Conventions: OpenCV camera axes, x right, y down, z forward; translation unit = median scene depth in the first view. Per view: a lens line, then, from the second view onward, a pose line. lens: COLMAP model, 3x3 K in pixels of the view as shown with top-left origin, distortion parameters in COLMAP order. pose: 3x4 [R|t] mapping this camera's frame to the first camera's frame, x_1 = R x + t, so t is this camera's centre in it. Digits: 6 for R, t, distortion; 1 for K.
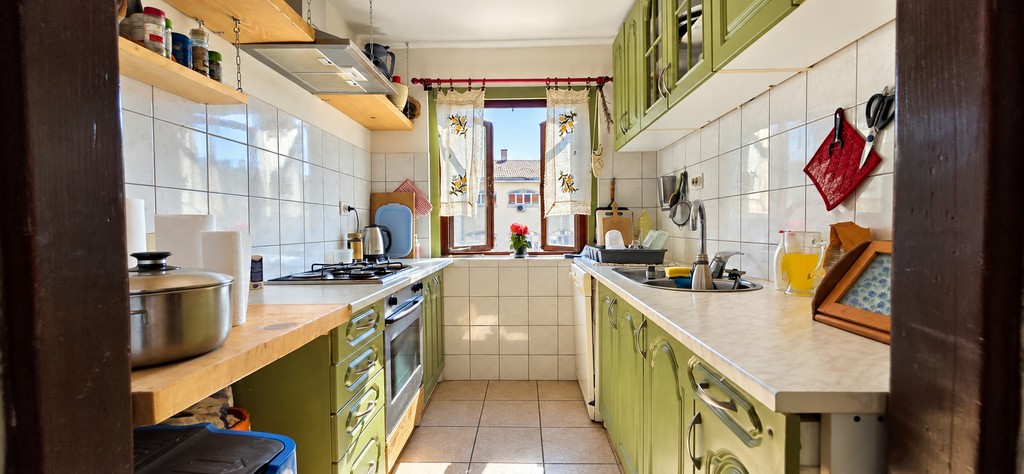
lens RADIAL K [[405.6, 0, 512.0], [0, 405.6, 237.0], [0, 0, 1]] dist [-0.000686, 0.000084]
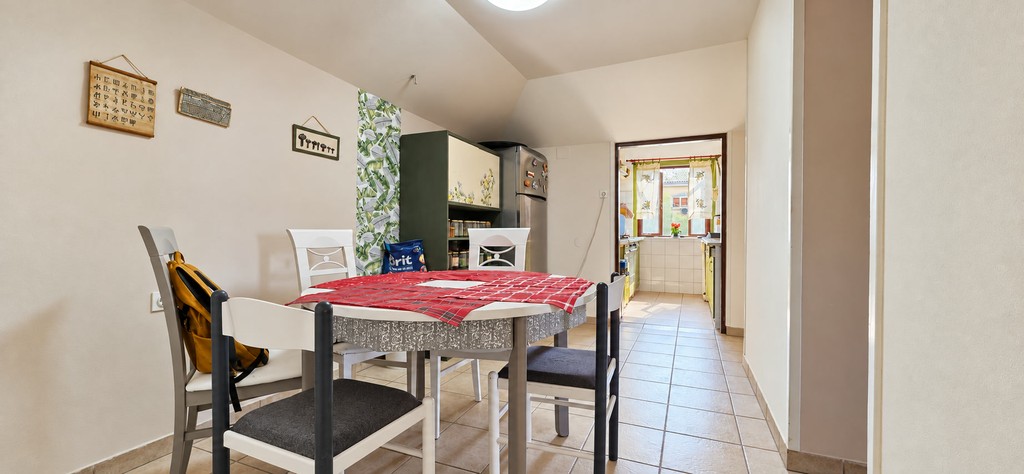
lens RADIAL K [[405.6, 0, 512.0], [0, 405.6, 237.0], [0, 0, 1]] dist [-0.000686, 0.000084]
pose [[0.929698, 0.012059, -0.368126, 0.004271], [-0.012807, 0.999918, 0.000412, 0.053485], [0.368100, 0.004332, 0.929776, -1.326126]]
